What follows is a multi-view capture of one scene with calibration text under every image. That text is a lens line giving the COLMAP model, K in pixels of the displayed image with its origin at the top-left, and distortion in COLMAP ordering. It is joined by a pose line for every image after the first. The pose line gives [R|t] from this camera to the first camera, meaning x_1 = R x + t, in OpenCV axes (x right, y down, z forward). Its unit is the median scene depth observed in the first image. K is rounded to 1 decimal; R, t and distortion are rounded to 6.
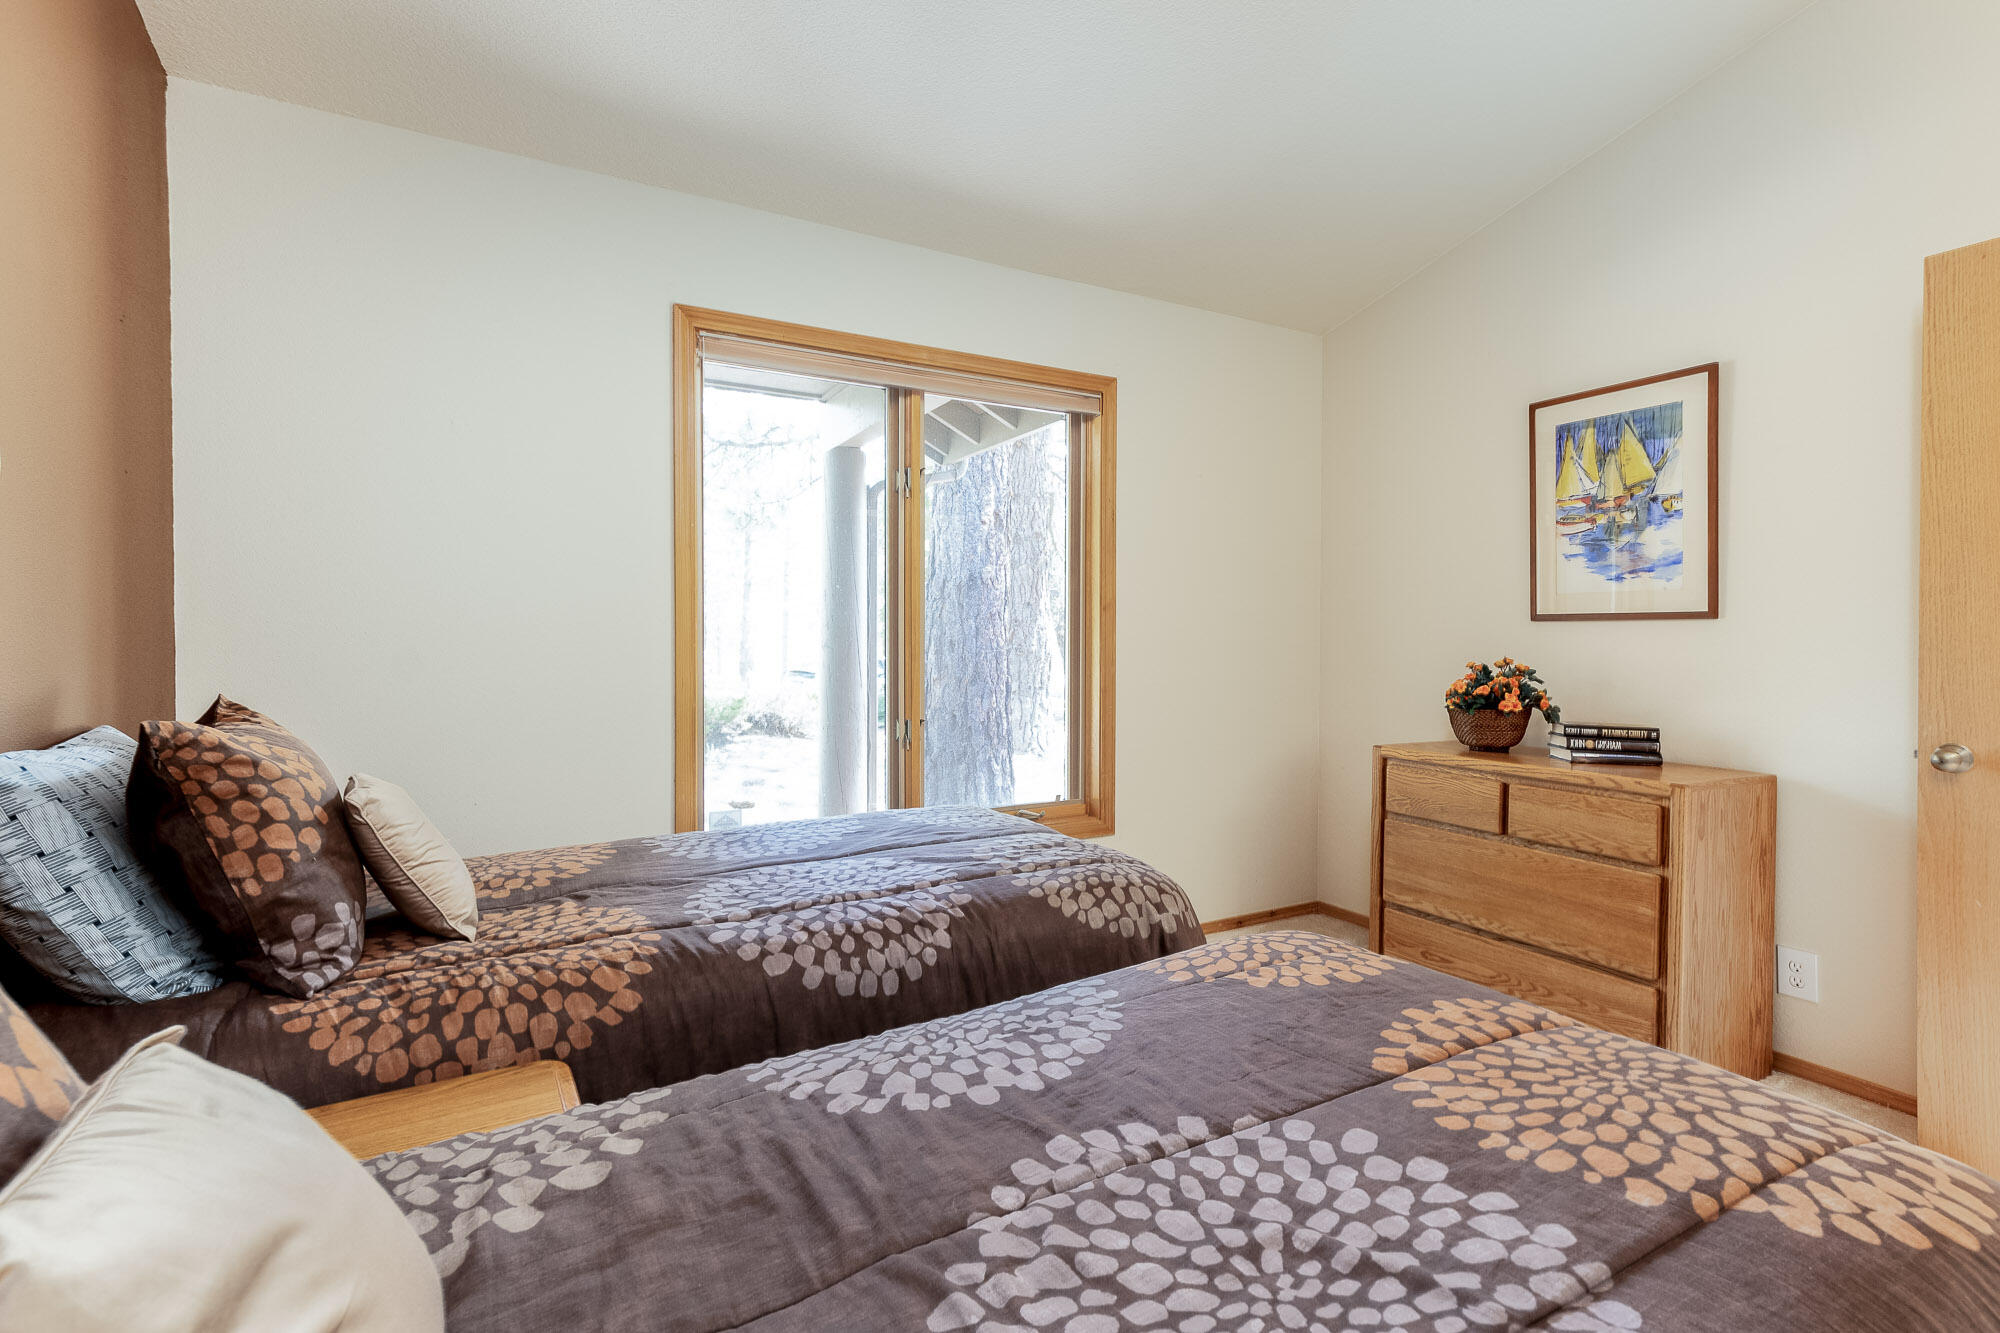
lens RADIAL K [[912.8, 0, 1000.0], [0, 912.8, 666.5], [0, 0, 1]] dist [0.000546, 0.005996]
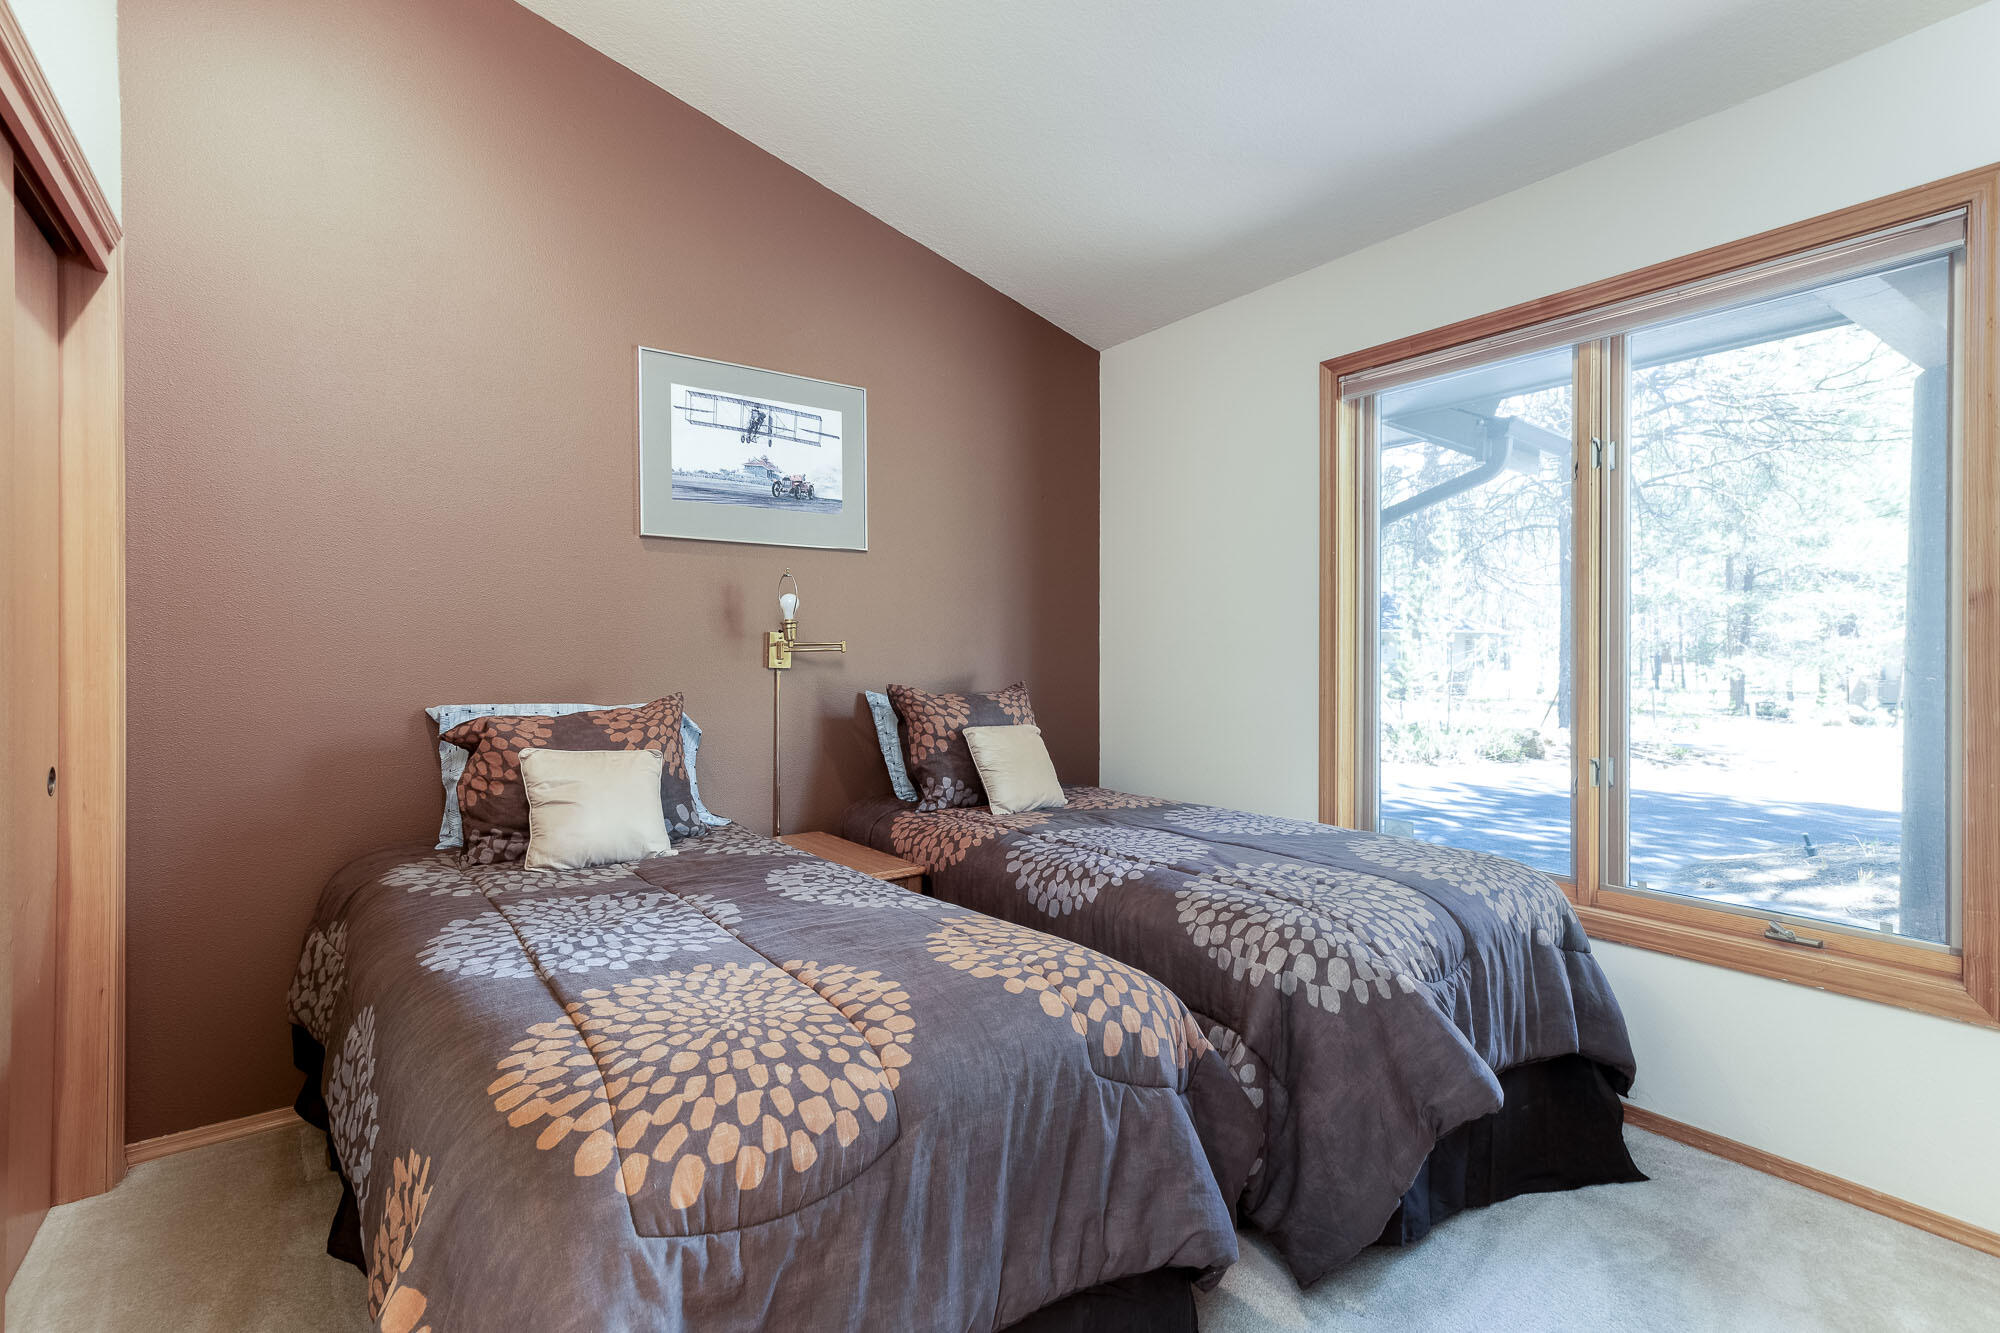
lens RADIAL K [[914.6, 0, 1000.0], [0, 914.6, 666.5], [0, 0, 1]] dist [0.040519, 0.000005]
pose [[0.123878, 0.013048, -0.992212, 1.767742], [-0.033770, 0.999390, 0.008926, -0.023827], [0.991723, 0.032402, 0.124243, 1.100035]]
